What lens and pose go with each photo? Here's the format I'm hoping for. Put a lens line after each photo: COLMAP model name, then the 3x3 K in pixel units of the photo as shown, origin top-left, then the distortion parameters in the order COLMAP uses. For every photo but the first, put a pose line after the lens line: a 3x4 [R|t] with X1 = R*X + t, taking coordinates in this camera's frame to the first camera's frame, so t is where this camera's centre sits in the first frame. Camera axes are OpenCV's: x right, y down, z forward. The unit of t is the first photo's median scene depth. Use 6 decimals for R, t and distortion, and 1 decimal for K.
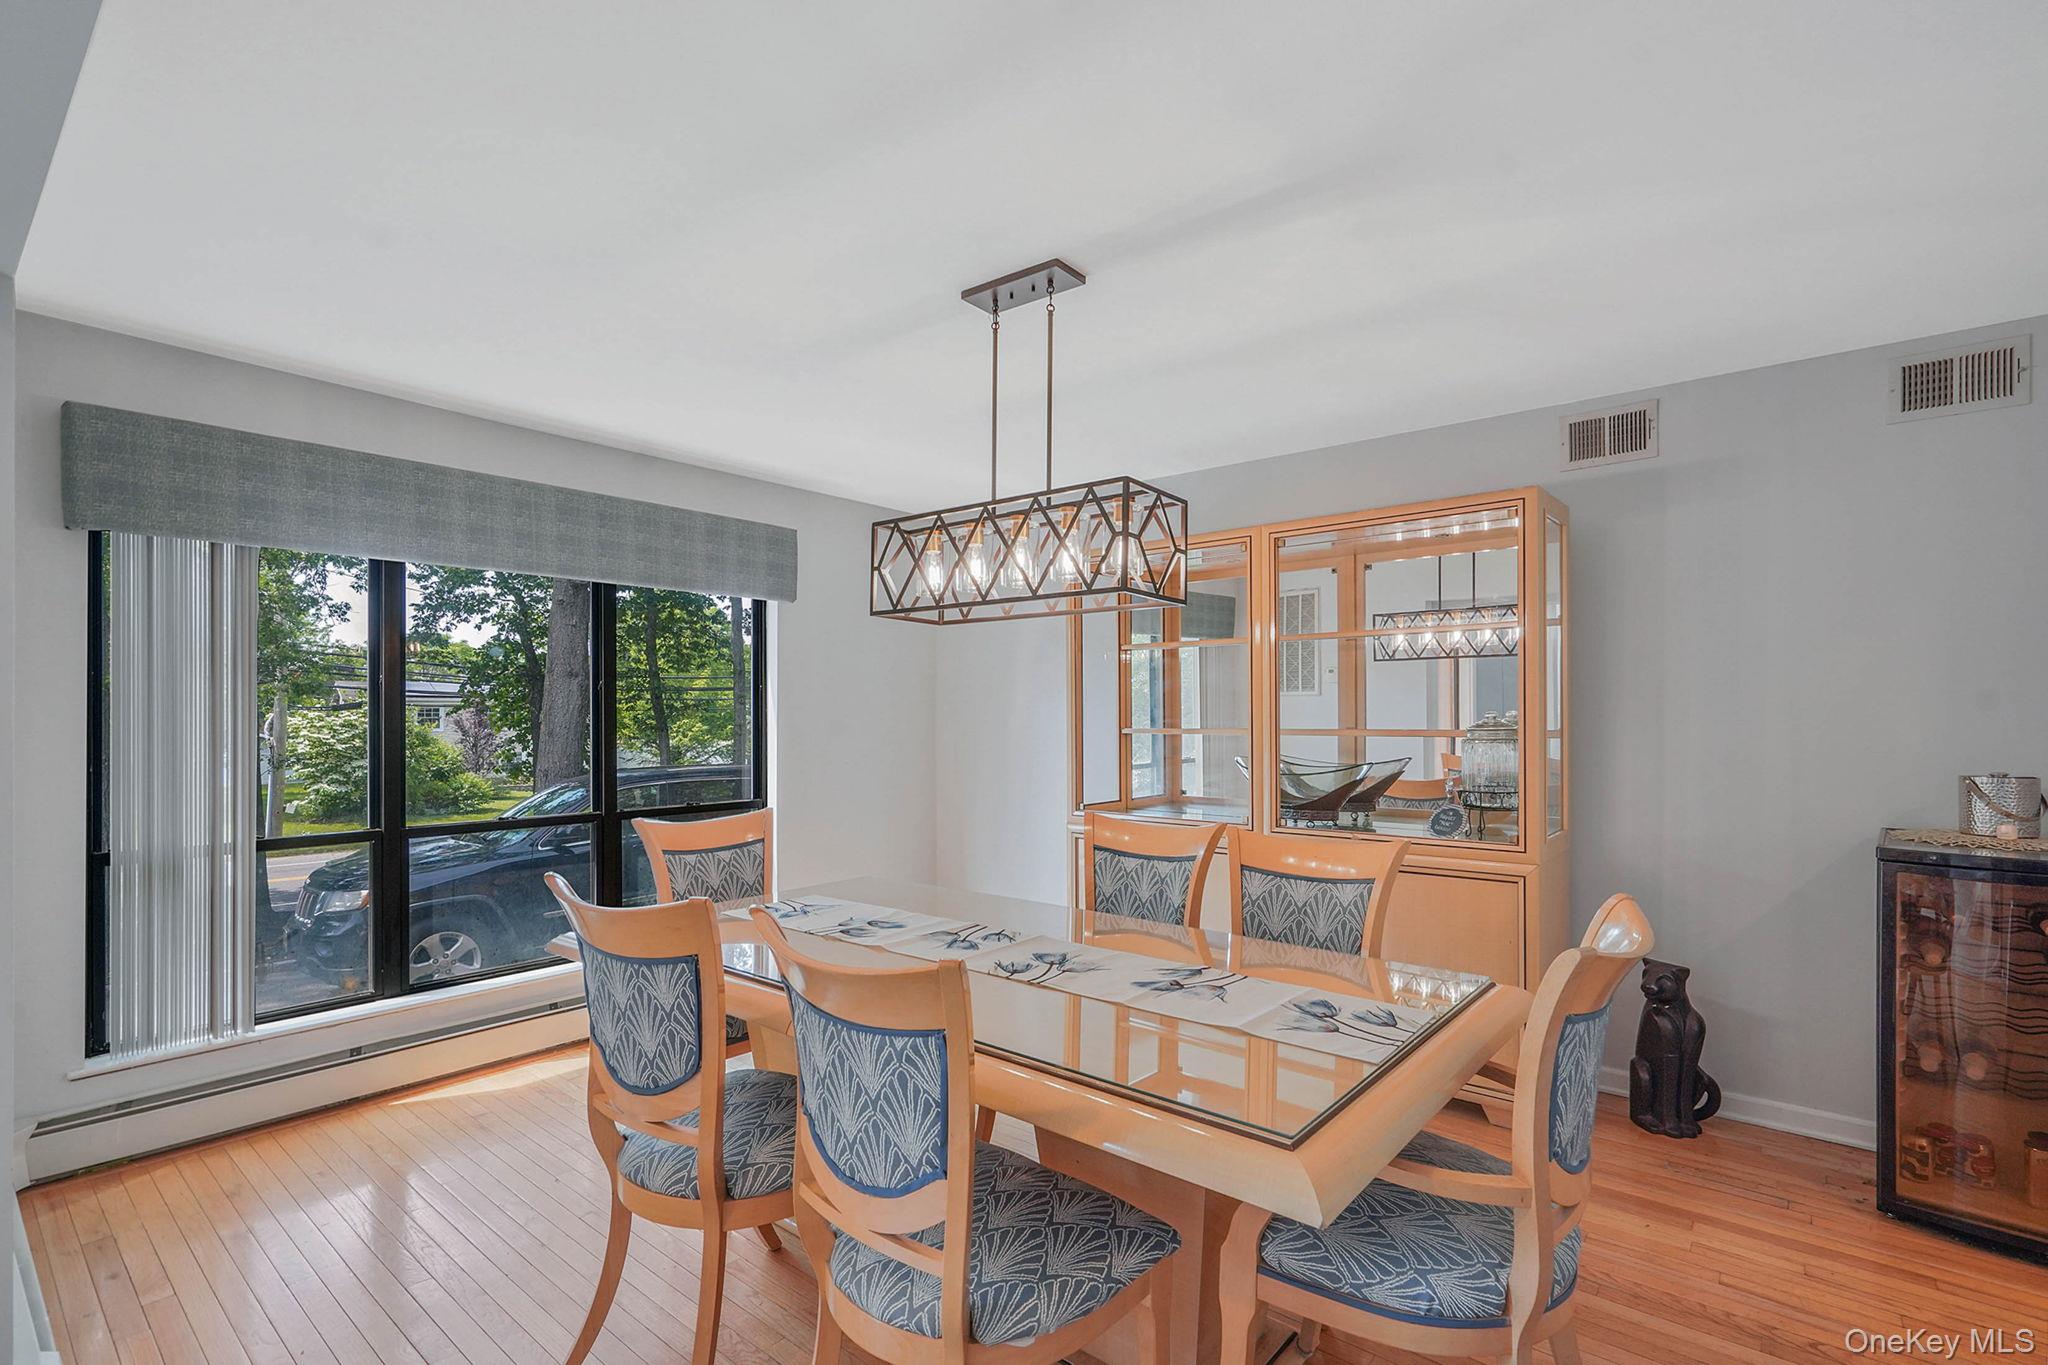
lens RADIAL K [[956.2, 0, 1012.4], [0, 956.2, 694.9], [0, 0, 1]] dist [0.001961, -0.000182]
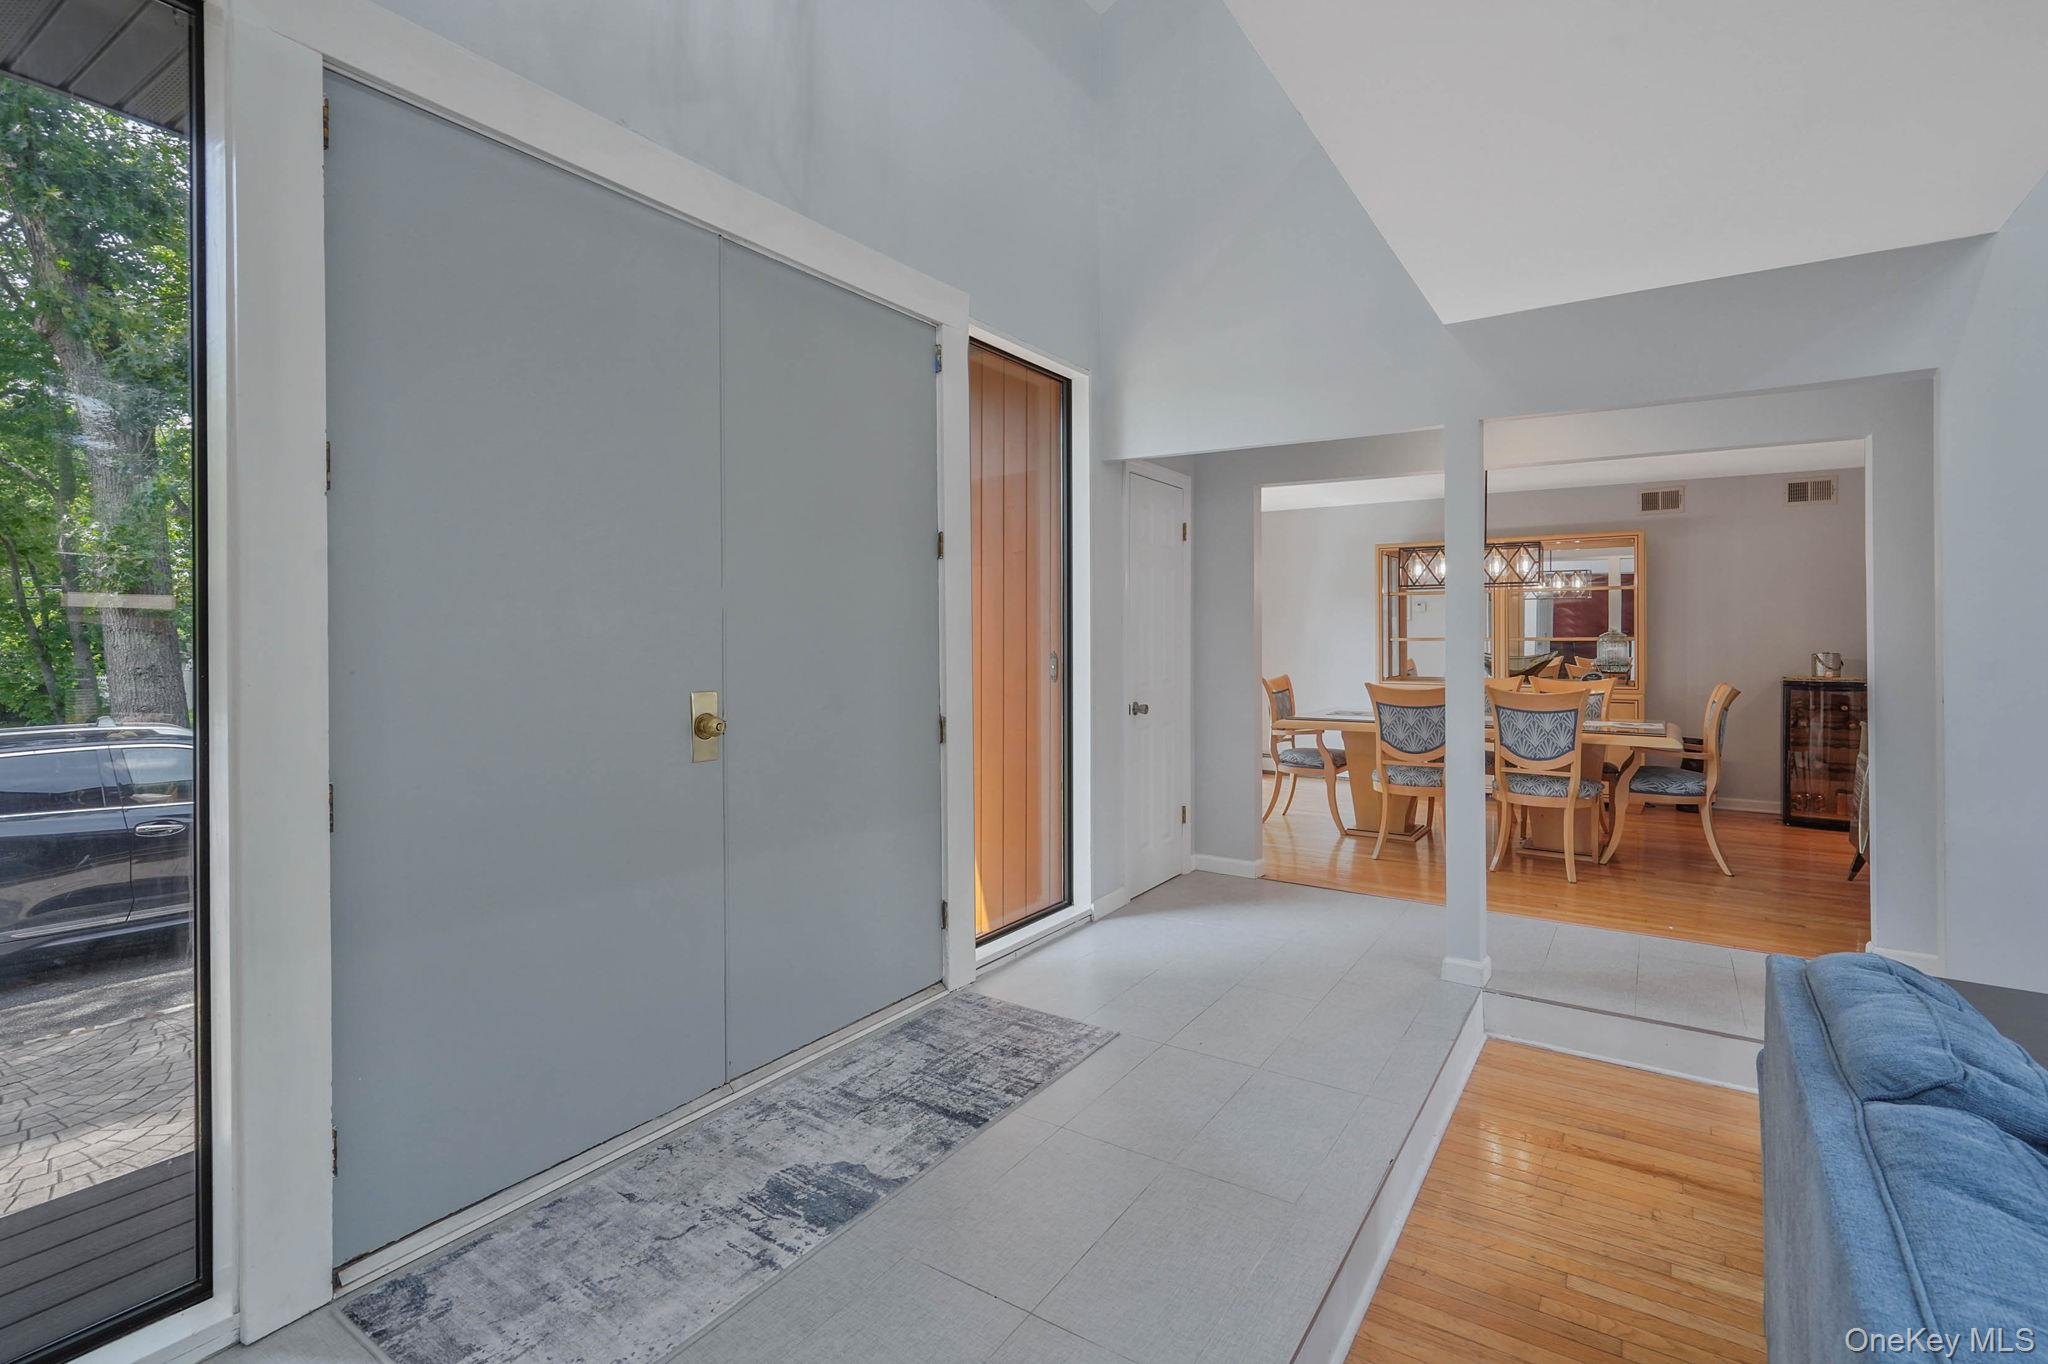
lens RADIAL K [[956.2, 0, 1005.6], [0, 956.2, 619.8], [0, 0, 1]] dist [0.001961, -0.000182]
pose [[0.994871, 0.000202, 0.101156, -2.846492], [-0.000266, 1.000000, 0.000616, -0.005444], [-0.101156, -0.000640, 0.994870, -2.670659]]
